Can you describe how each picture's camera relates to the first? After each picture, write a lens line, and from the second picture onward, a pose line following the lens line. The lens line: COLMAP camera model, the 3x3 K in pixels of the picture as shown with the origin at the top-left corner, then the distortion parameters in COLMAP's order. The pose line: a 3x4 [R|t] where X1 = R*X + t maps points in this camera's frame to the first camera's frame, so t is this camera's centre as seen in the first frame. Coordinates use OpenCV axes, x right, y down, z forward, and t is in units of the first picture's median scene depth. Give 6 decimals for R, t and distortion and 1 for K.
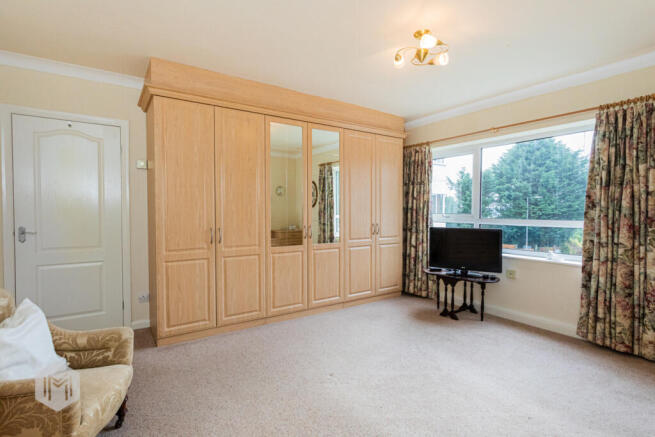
lens RADIAL K [[312.8, 0, 327.5], [0, 312.8, 218.5], [0, 0, 1]] dist [0.000682, 0.000117]
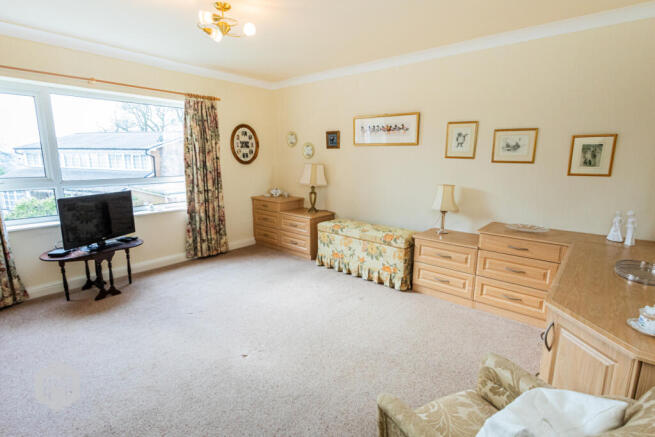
lens RADIAL K [[312.8, 0, 327.5], [0, 312.8, 218.5], [0, 0, 1]] dist [0.000682, 0.000117]
pose [[-0.231359, -0.194294, 0.953269, -0.694076], [0.022288, 0.978539, 0.204854, -0.083615], [-0.972613, 0.068642, -0.222064, 0.720929]]
